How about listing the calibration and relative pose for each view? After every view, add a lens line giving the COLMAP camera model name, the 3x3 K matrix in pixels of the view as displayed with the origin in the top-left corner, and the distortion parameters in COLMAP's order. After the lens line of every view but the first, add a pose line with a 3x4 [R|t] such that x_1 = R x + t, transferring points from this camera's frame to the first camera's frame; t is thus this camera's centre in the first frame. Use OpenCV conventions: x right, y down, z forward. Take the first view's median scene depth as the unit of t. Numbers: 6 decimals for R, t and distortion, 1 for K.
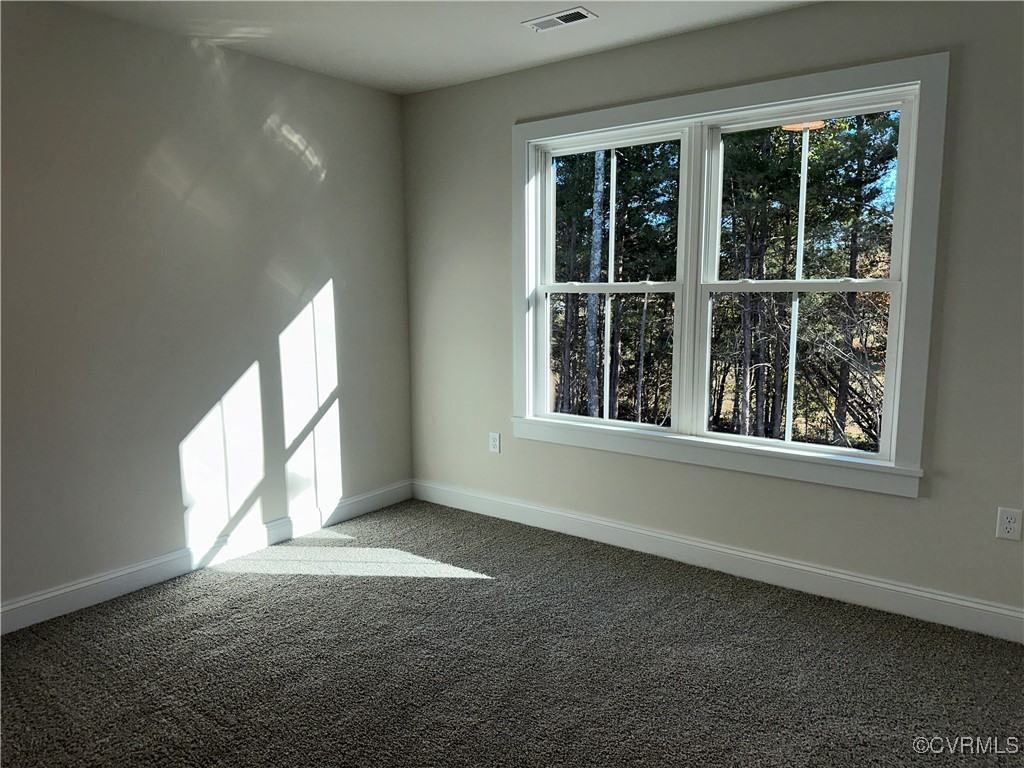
lens RADIAL K [[725.6, 0, 519.2], [0, 725.6, 388.9], [0, 0, 1]] dist [0.023136, -0.017675]
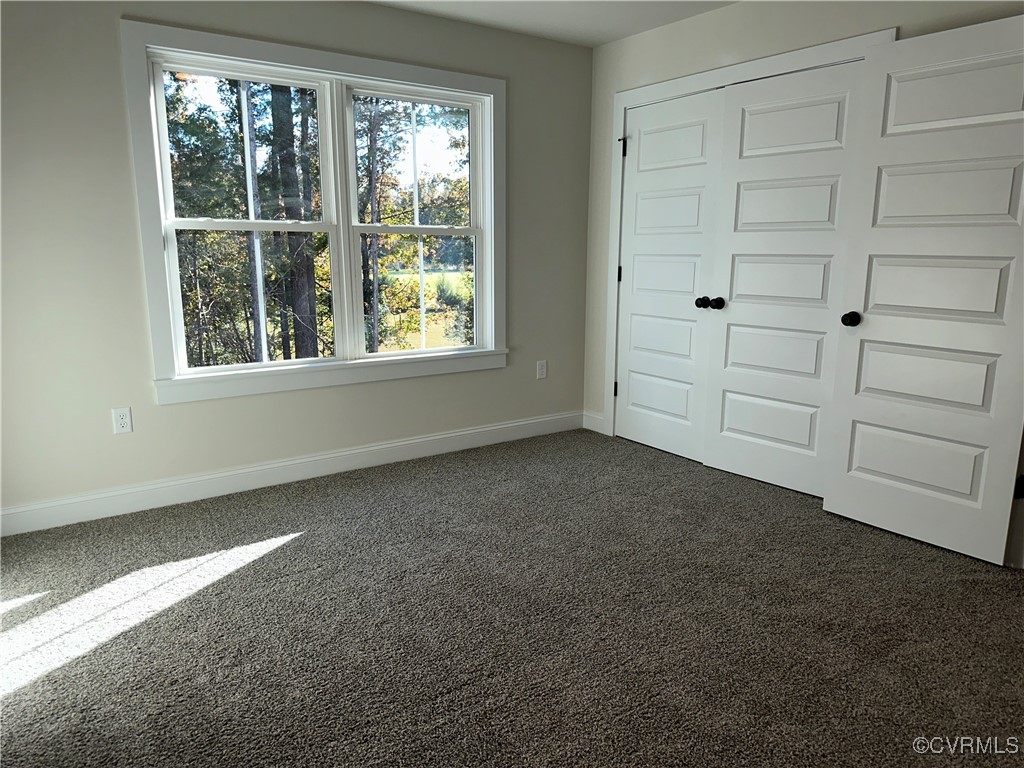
lens RADIAL K [[725.6, 0, 515.3], [0, 725.6, 379.0], [0, 0, 1]] dist [0.023136, -0.017675]
pose [[0.315722, -0.163359, 0.934684, -0.735759], [0.133447, 0.982922, 0.126713, -0.016296], [-0.939421, 0.084725, 0.332130, 0.379689]]
